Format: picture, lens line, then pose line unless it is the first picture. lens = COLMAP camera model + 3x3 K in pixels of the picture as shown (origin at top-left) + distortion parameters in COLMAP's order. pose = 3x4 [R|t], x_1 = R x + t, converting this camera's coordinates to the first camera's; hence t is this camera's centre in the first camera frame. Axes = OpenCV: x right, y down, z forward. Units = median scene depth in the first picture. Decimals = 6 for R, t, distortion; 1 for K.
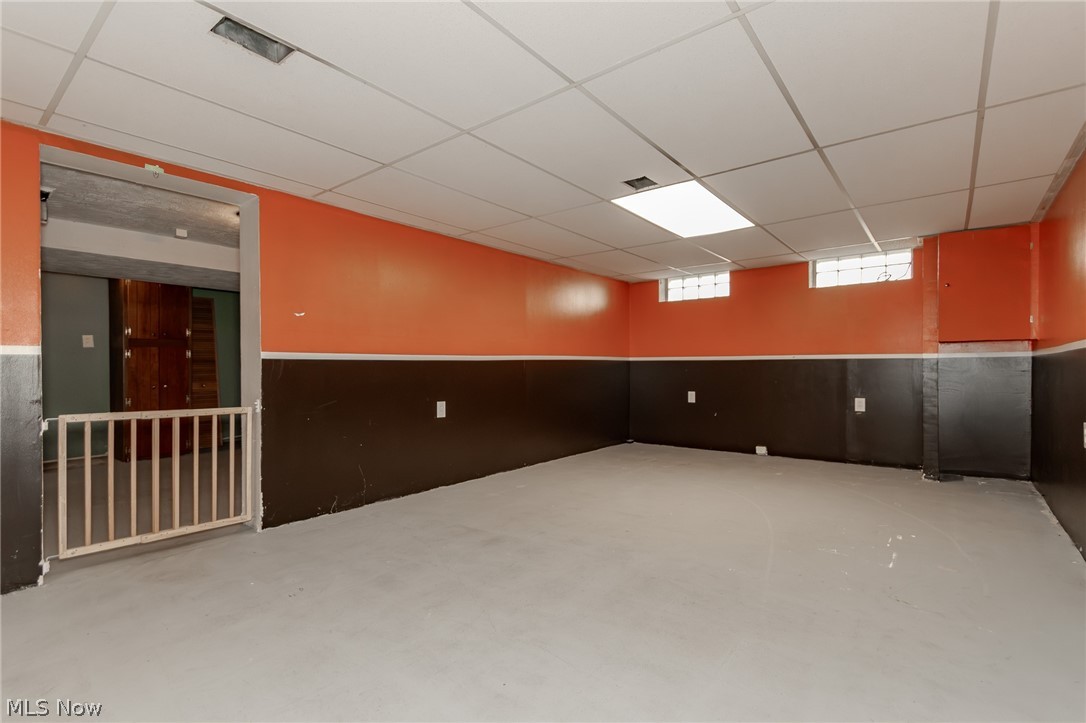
lens RADIAL K [[513.5, 0, 541.7], [0, 513.5, 373.9], [0, 0, 1]] dist [0.001860, -0.000435]
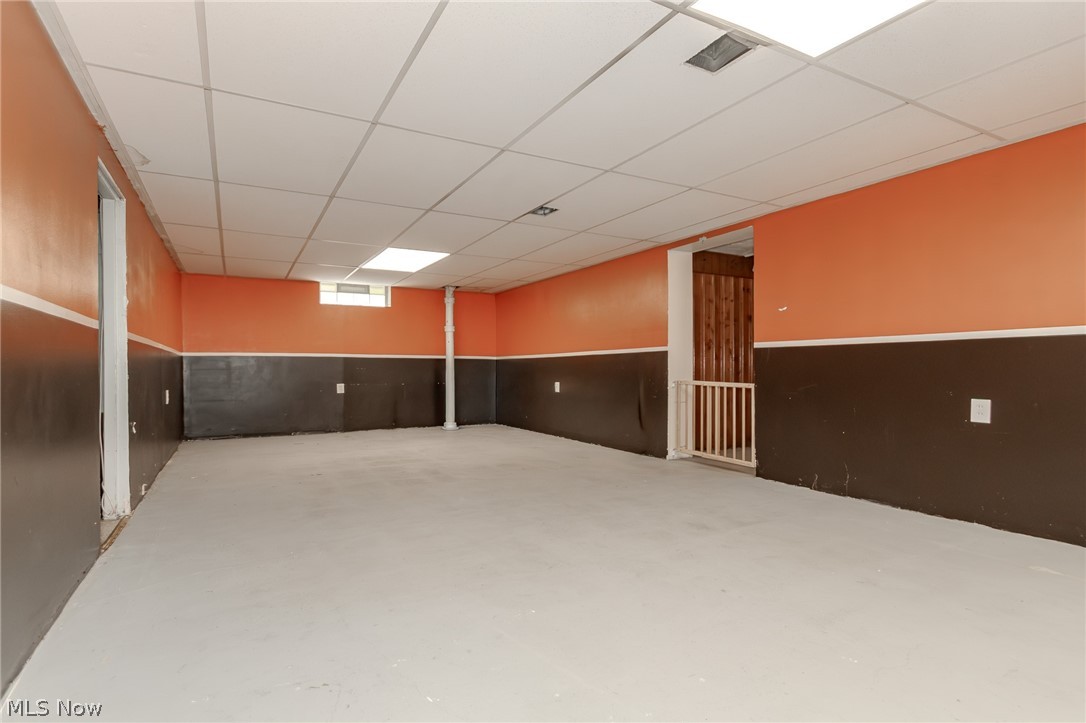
lens RADIAL K [[513.5, 0, 541.7], [0, 513.5, 373.9], [0, 0, 1]] dist [0.001860, -0.000435]
pose [[-0.367077, 0.024535, -0.929867, 0.935373], [0.002531, 0.999675, 0.025378, 0.002135], [0.930187, 0.006962, -0.367020, 1.023340]]
